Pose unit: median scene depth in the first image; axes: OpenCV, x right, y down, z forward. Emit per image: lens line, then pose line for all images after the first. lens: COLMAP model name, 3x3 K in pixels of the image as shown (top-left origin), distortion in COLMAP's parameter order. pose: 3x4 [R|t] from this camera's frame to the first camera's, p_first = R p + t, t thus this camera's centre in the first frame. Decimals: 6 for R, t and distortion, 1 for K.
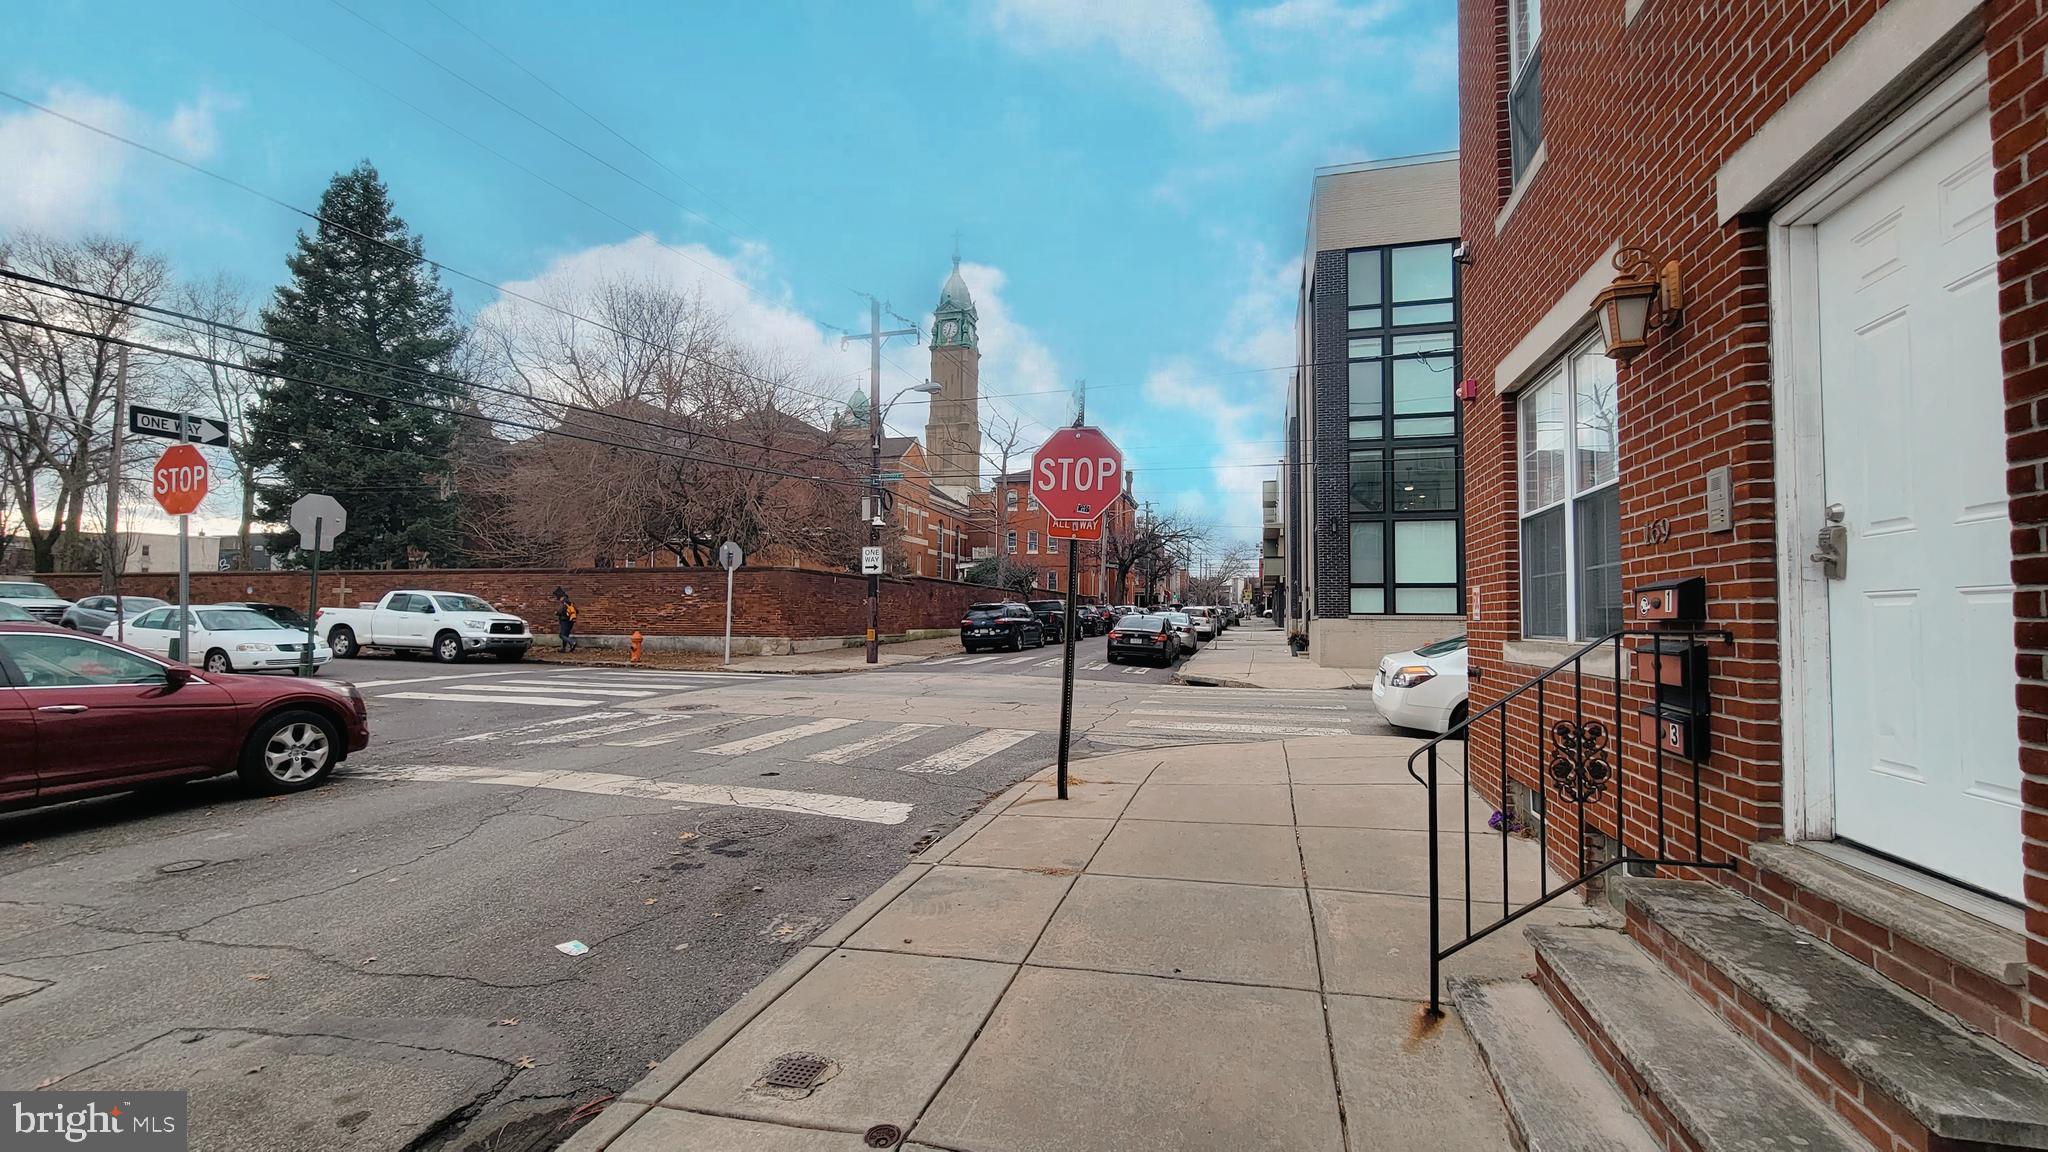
lens RADIAL K [[834.9, 0, 1025.7], [0, 834.9, 582.0], [0, 0, 1]] dist [-0.000352, -0.000461]
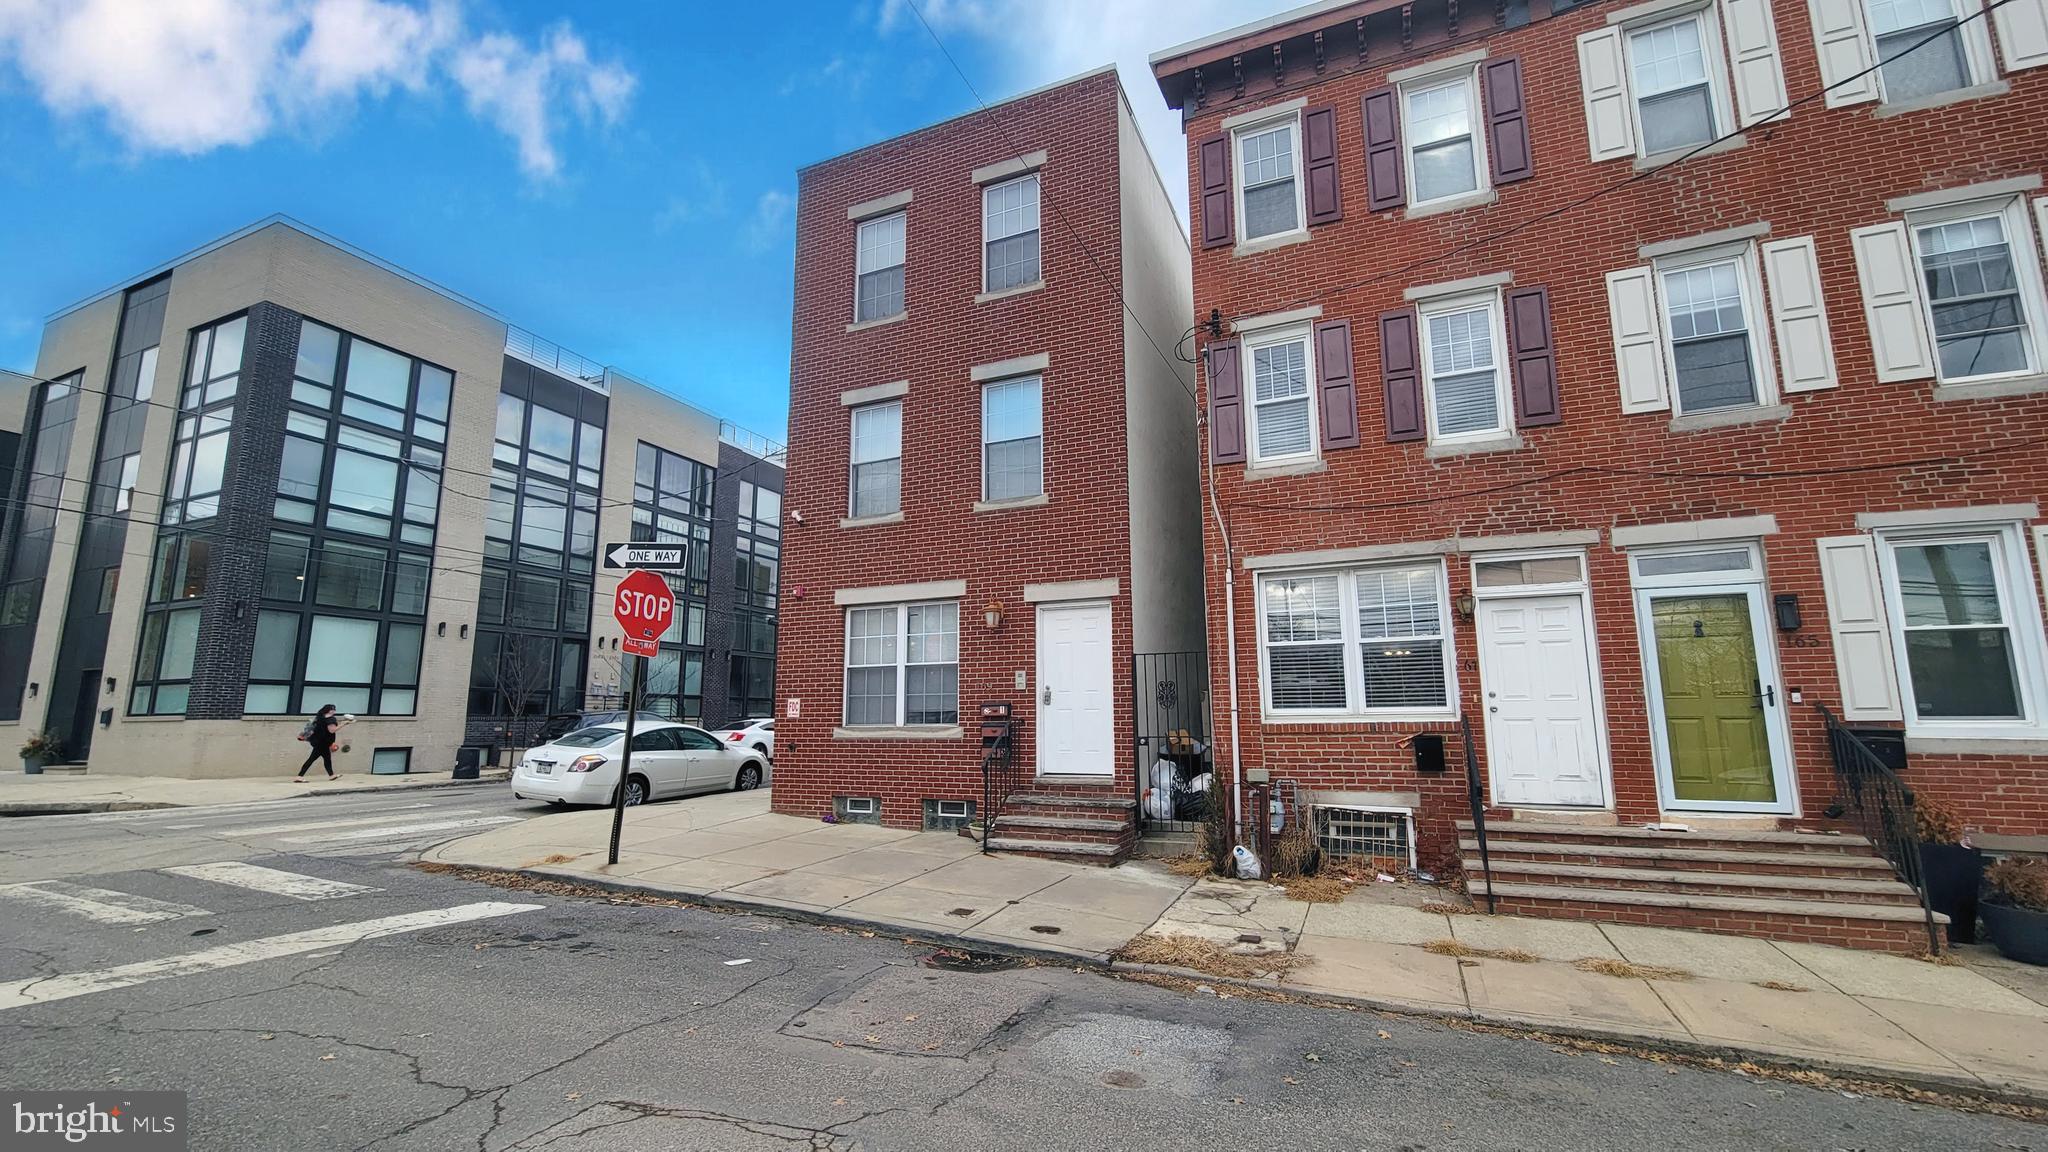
lens RADIAL K [[834.9, 0, 1029.4], [0, 834.9, 579.3], [0, 0, 1]] dist [-0.000352, -0.000461]
pose [[0.140371, 0.160473, 0.977008, -0.369596], [-0.038670, 0.986914, -0.156544, 0.003883], [-0.989344, -0.015807, 0.144739, 0.067525]]
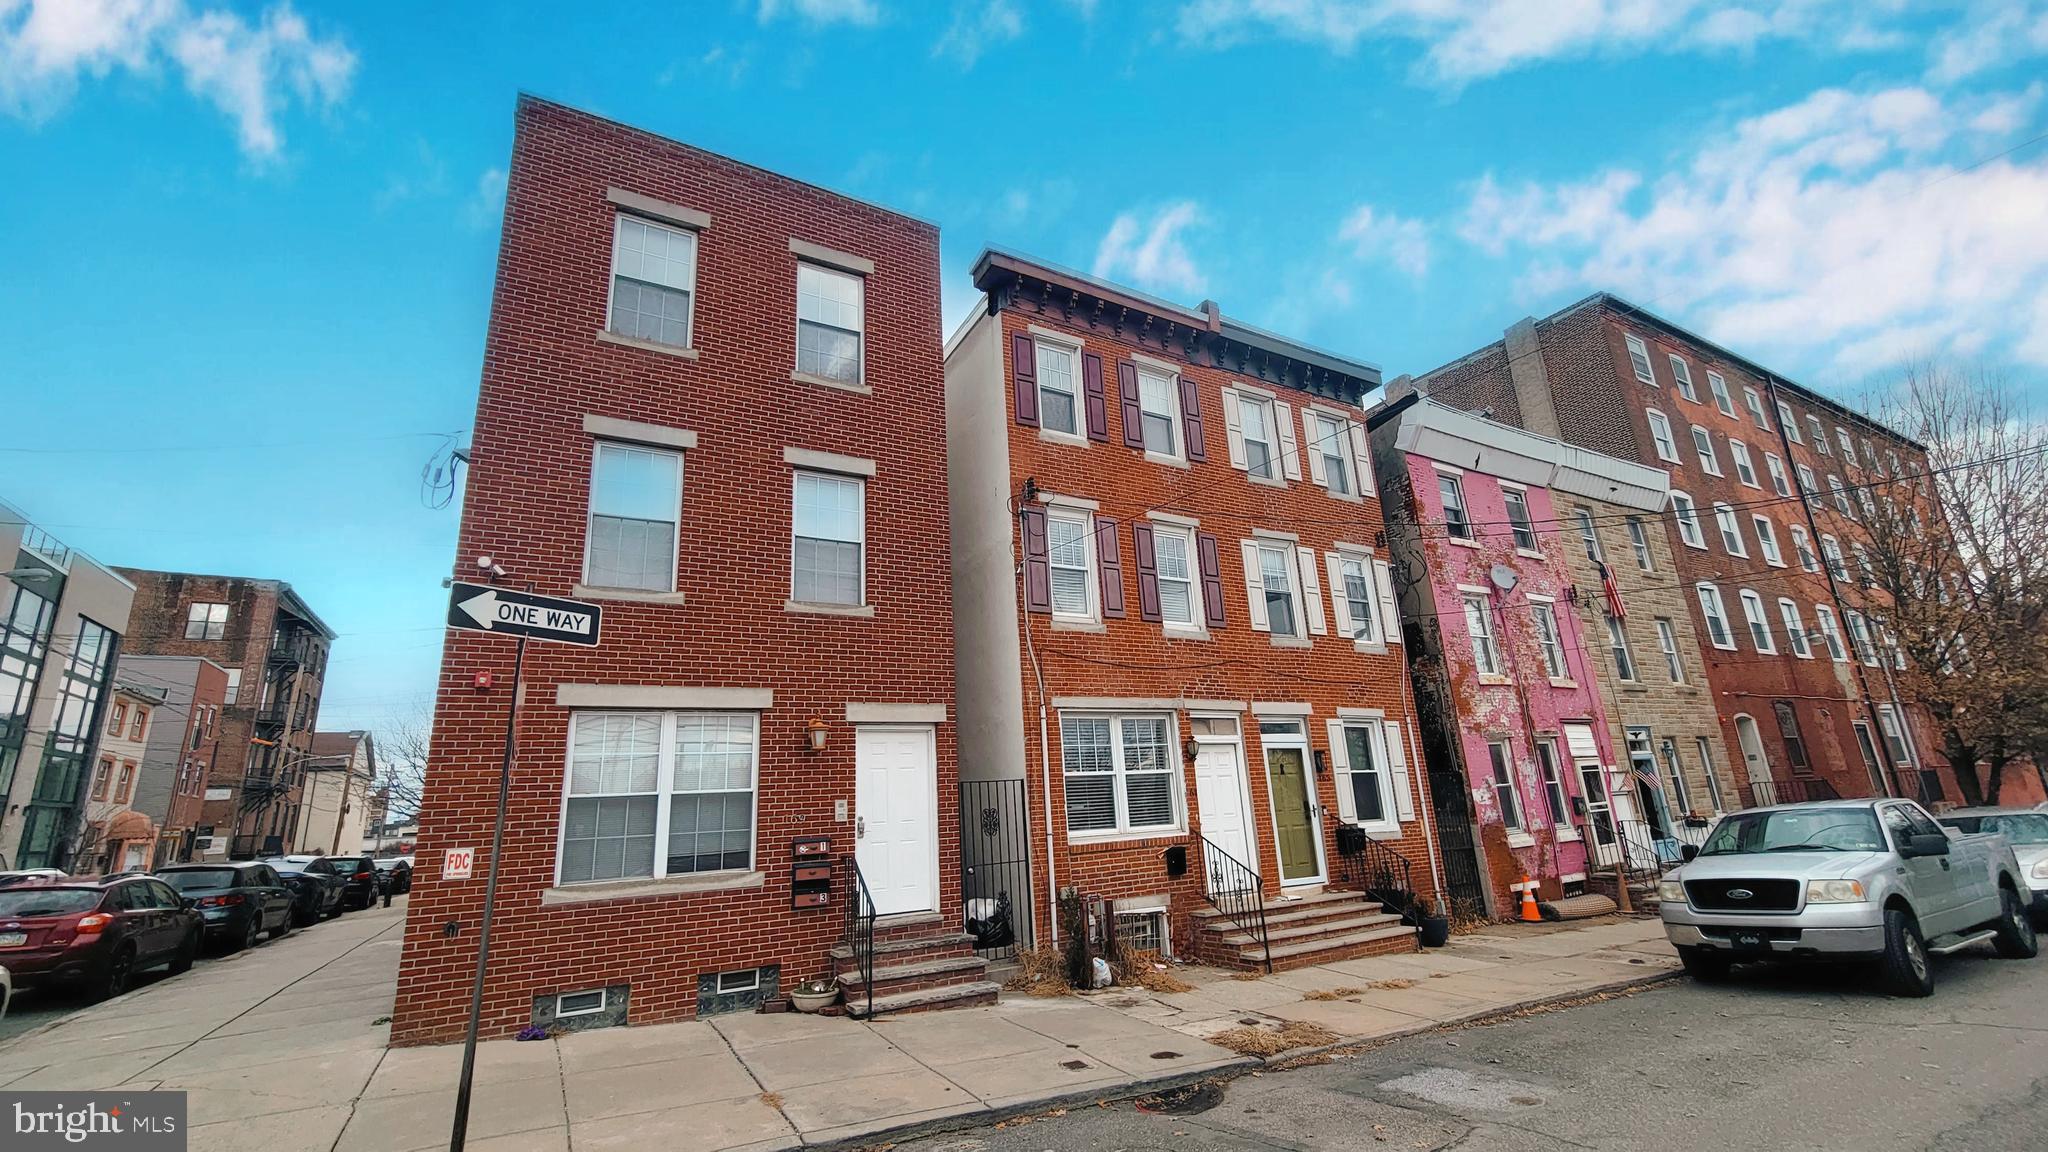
lens RADIAL K [[834.9, 0, 1030.1], [0, 834.9, 577.1], [0, 0, 1]] dist [-0.000352, -0.000461]
pose [[-0.703546, 0.229151, 0.672691, -0.271358], [0.018751, 0.952242, -0.304769, 0.004278], [-0.710403, -0.201805, -0.674243, 0.390462]]
